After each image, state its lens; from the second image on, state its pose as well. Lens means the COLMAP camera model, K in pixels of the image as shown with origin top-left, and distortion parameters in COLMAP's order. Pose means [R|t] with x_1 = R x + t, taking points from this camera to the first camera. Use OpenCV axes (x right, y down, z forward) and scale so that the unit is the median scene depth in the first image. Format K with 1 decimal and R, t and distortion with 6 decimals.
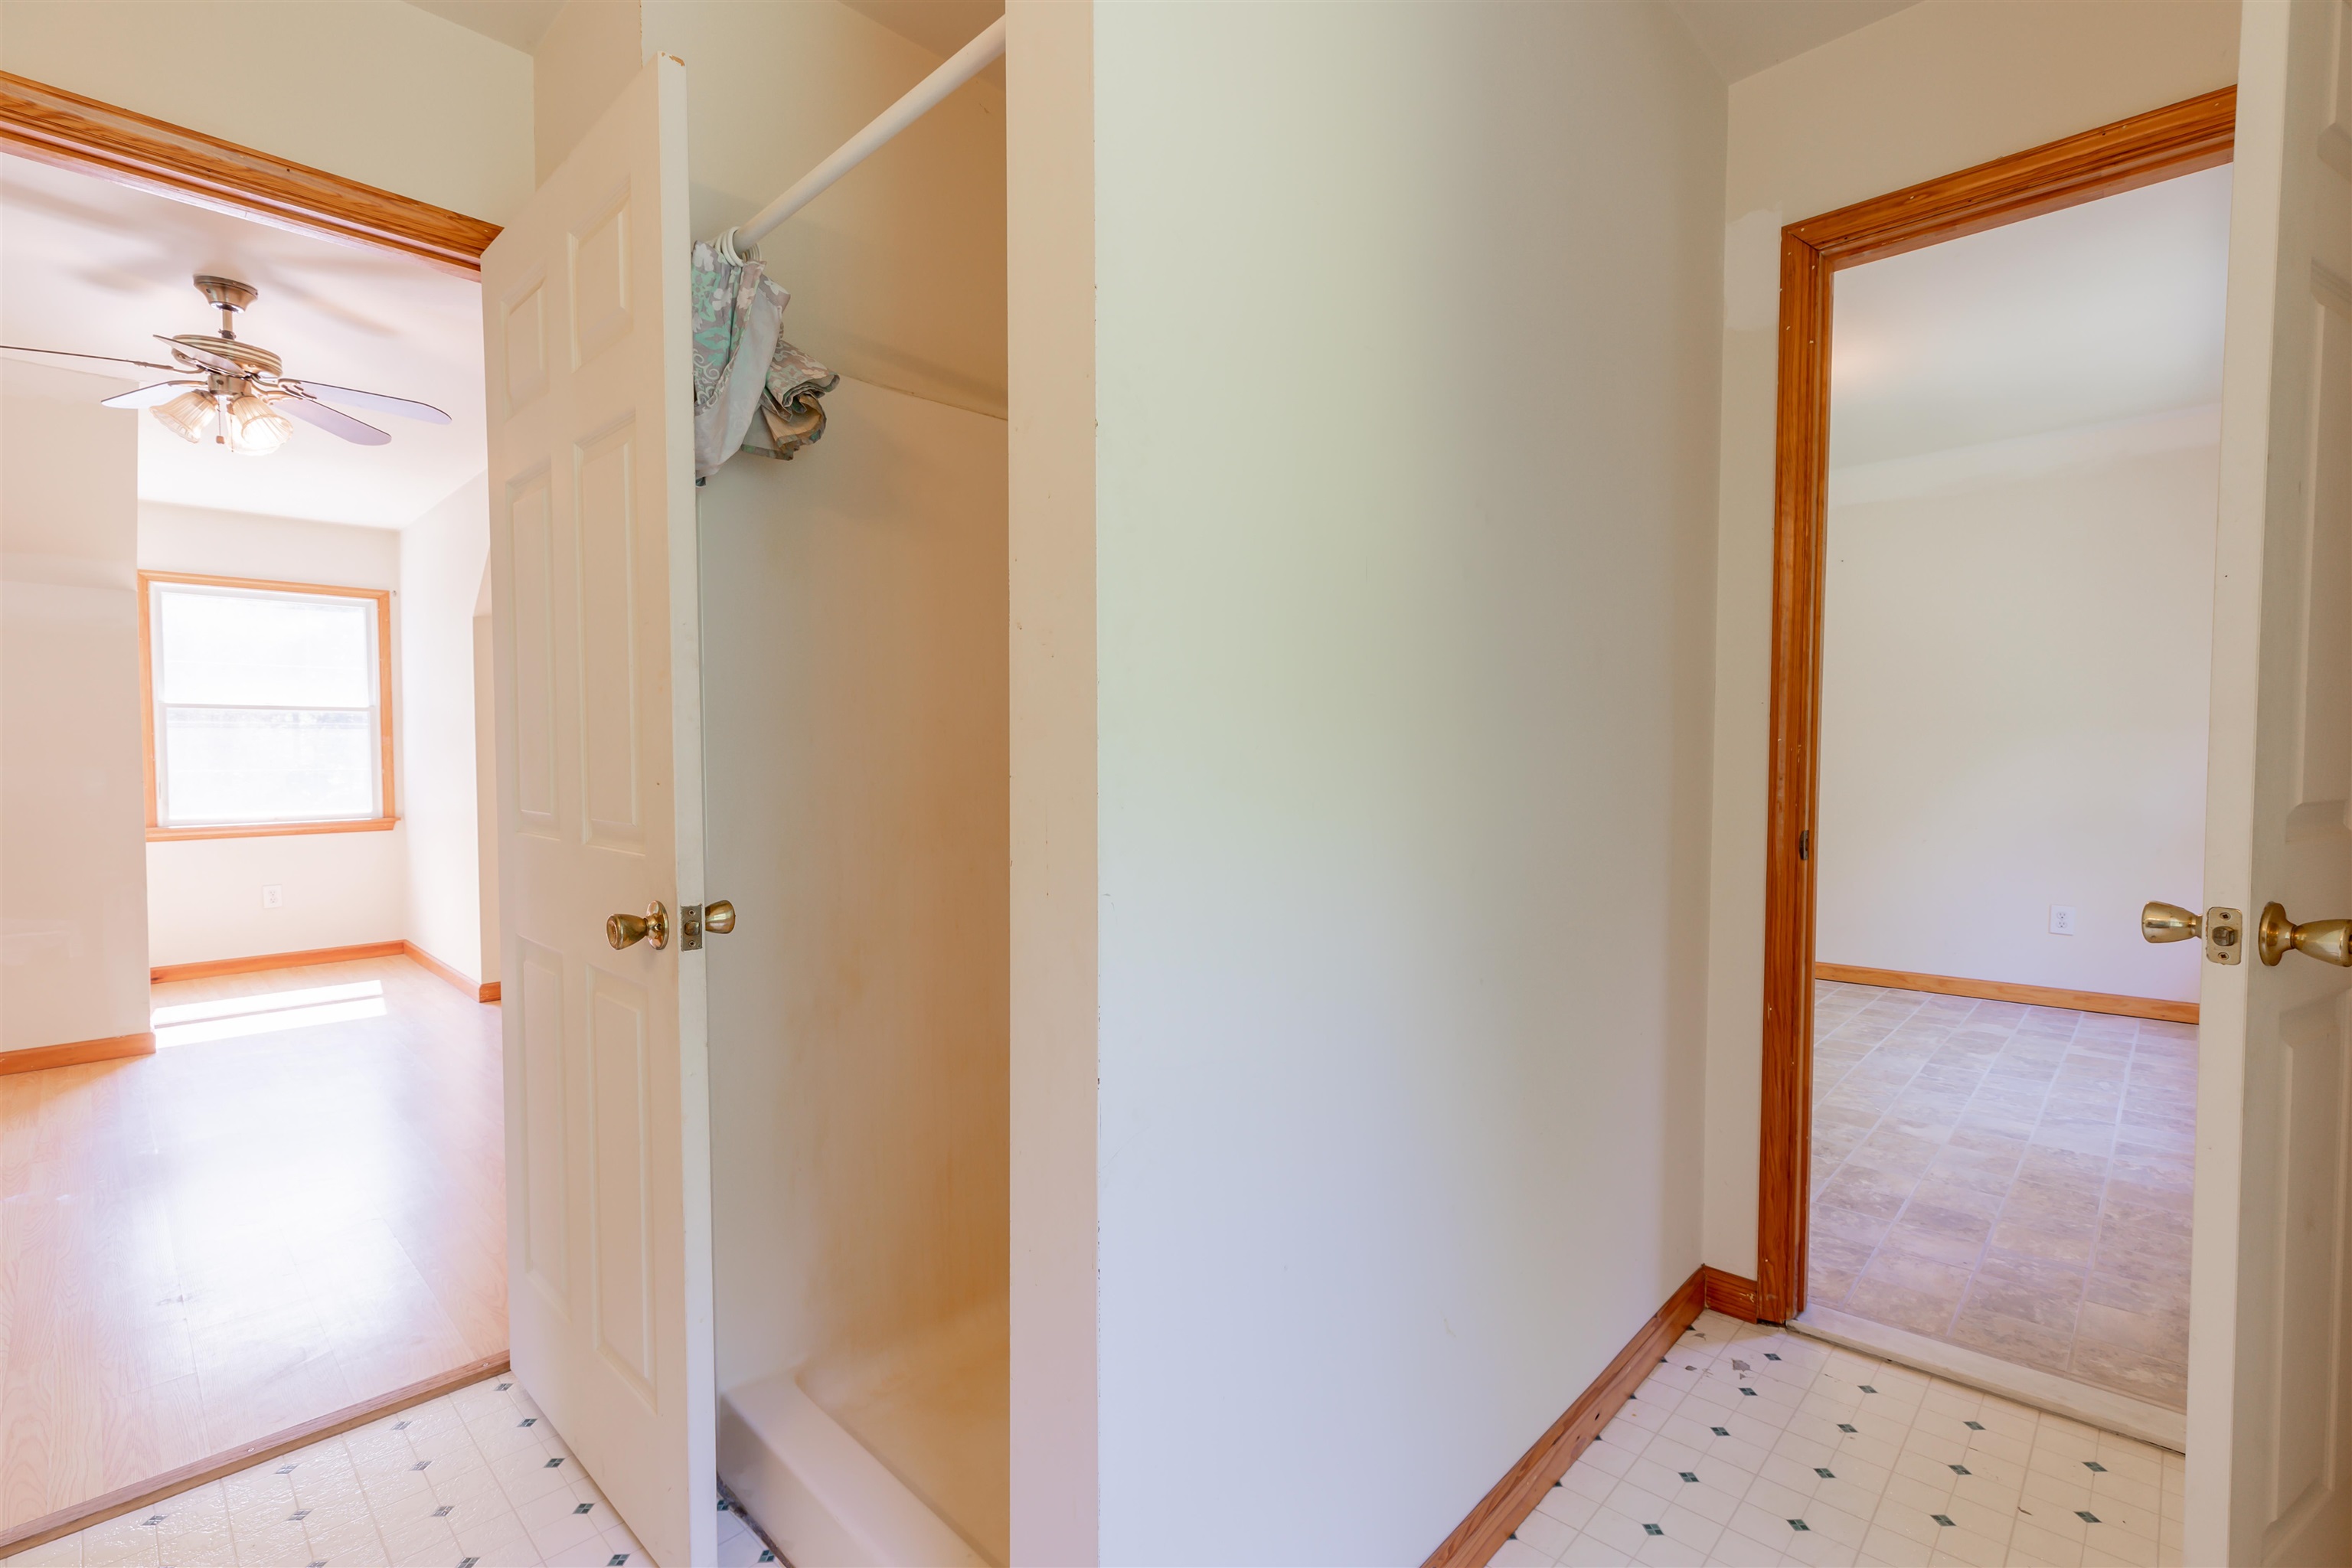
lens RADIAL K [[1060.5, 0, 1172.6], [0, 1060.5, 785.0], [0, 0, 1]] dist [0.006203, -0.000096]
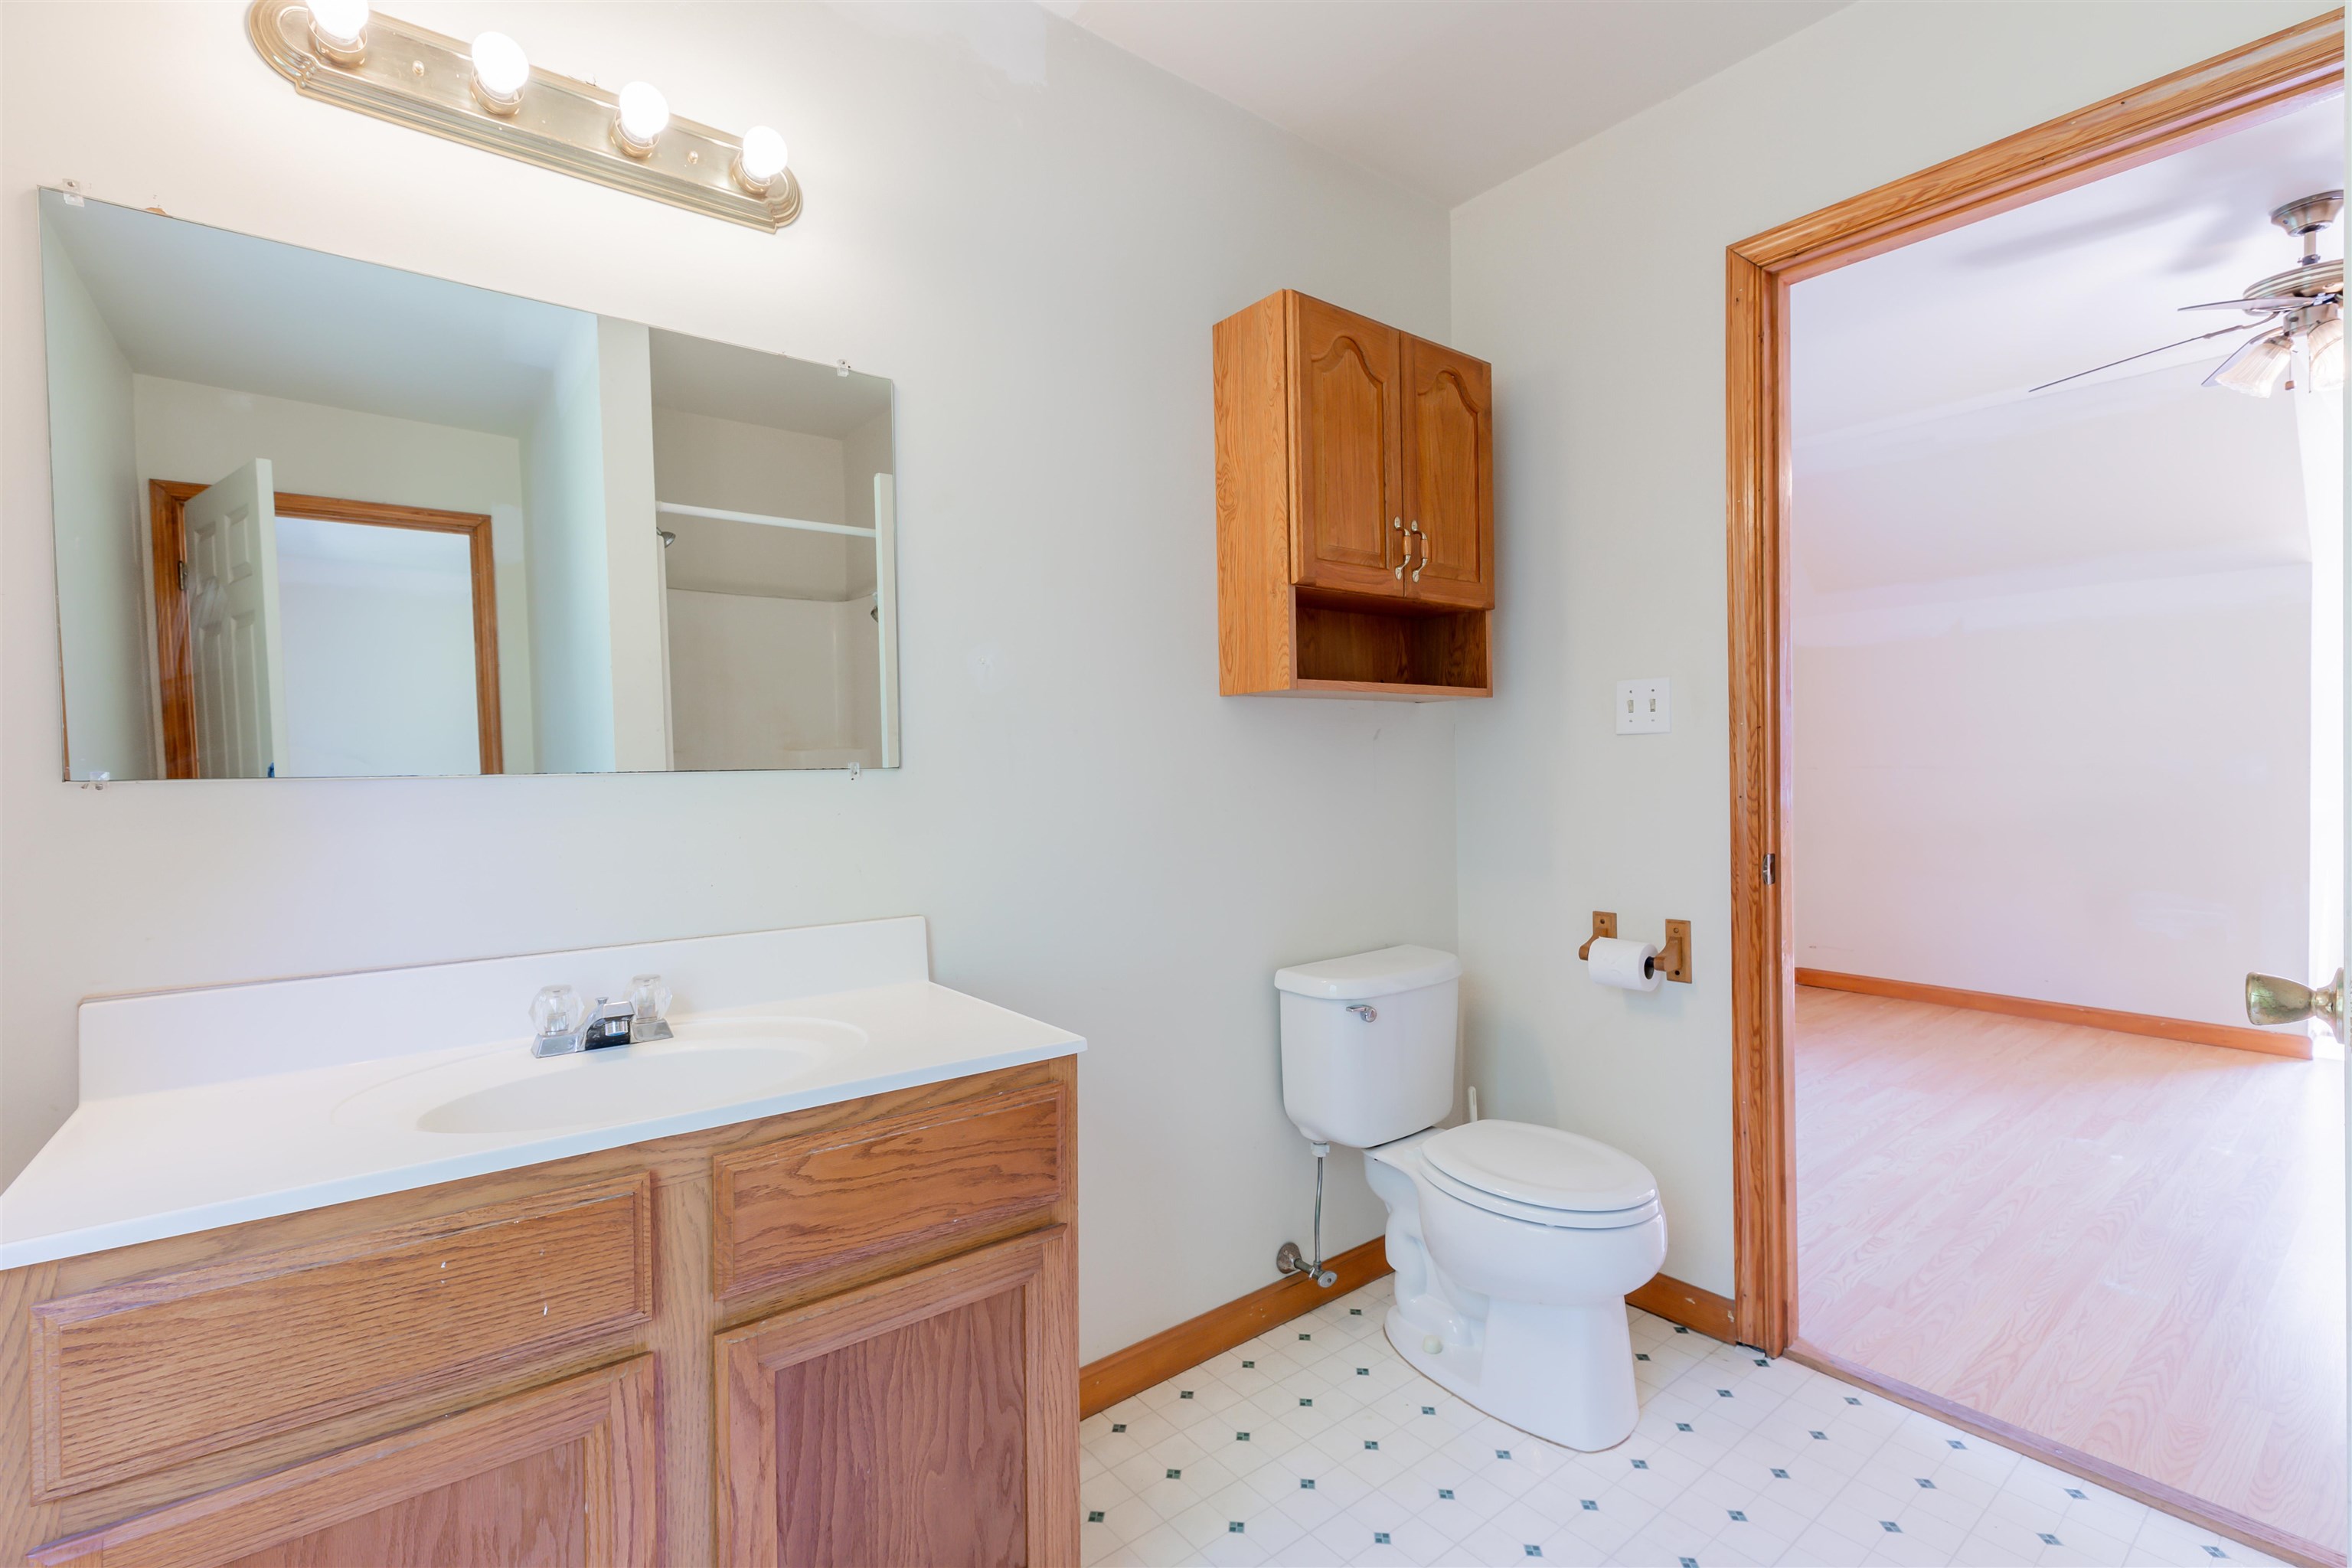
lens RADIAL K [[1053.7, 0, 1165.9], [0, 1053.7, 786.3], [0, 0, 1]] dist [0.008565, 0.000535]
pose [[-0.120378, 0.032309, -0.992202, 0.079969], [-0.013575, 0.999323, 0.034188, -0.004590], [0.992635, 0.017585, -0.119858, 0.126037]]
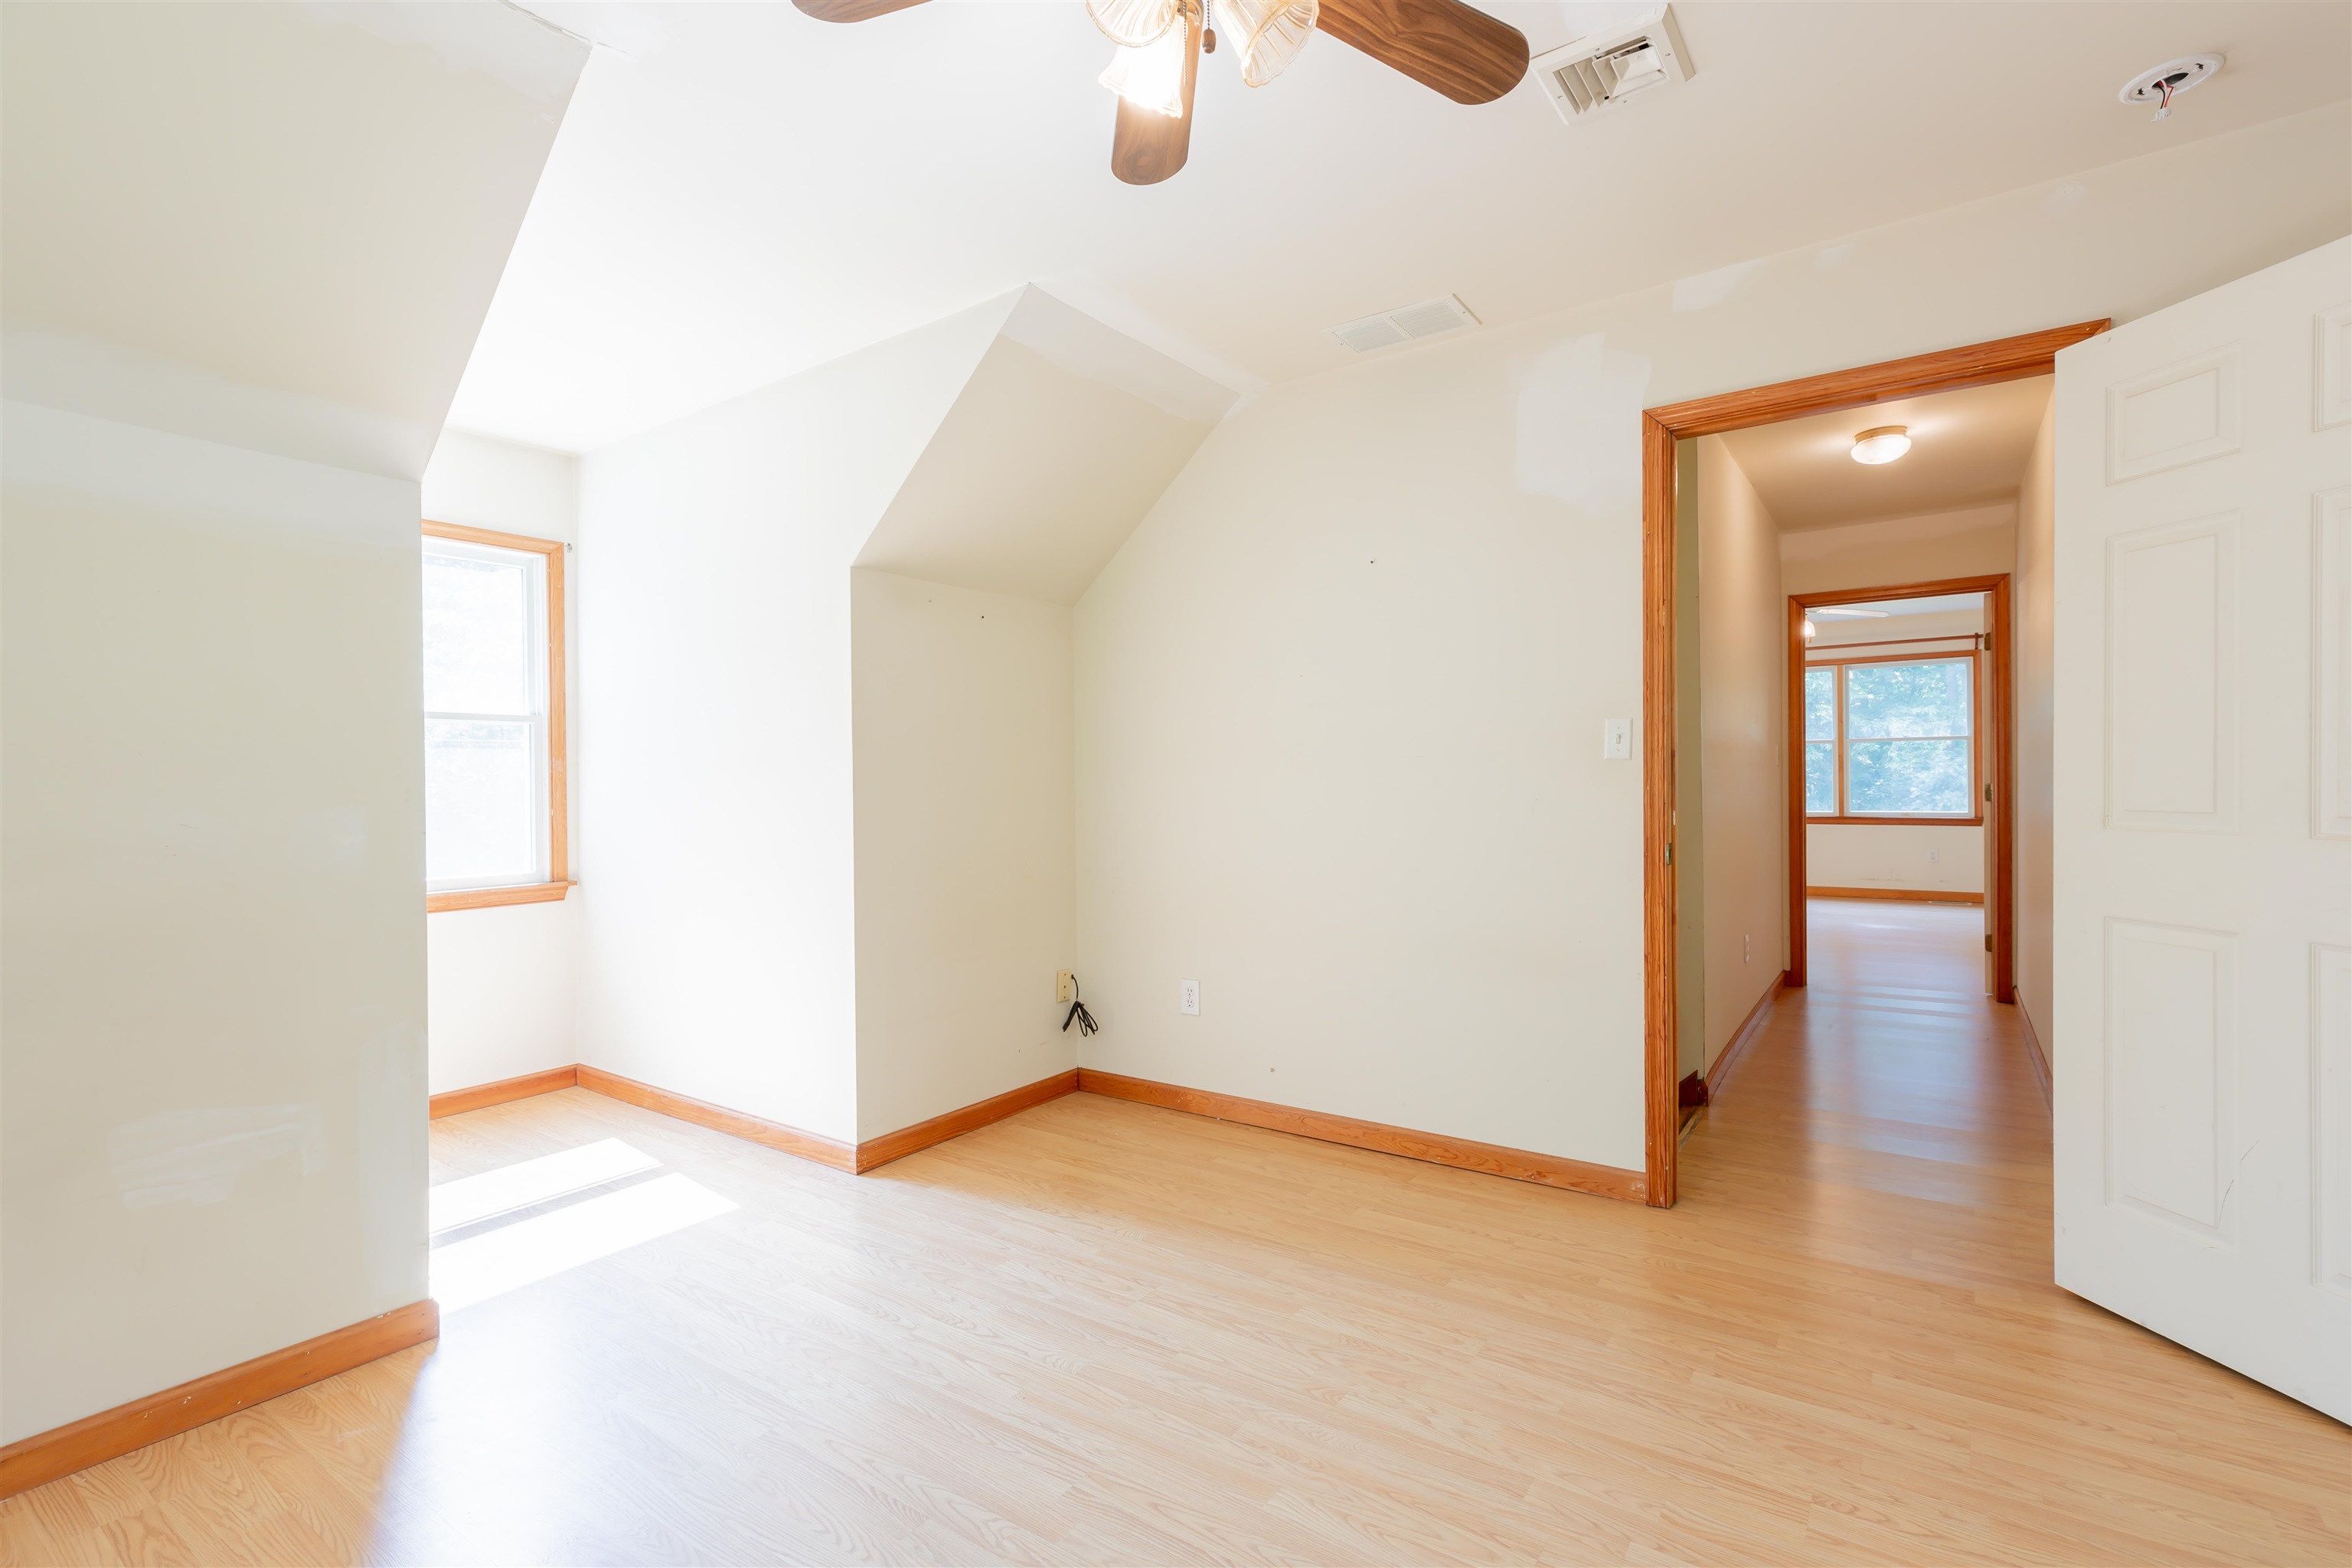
lens RADIAL K [[1060.5, 0, 1172.6], [0, 1060.5, 785.0], [0, 0, 1]] dist [0.006203, -0.000096]
pose [[0.986716, -0.003860, 0.162411, -0.683318], [0.009884, 0.999292, -0.036302, -0.001456], [-0.162156, 0.037425, 0.986055, 0.407678]]
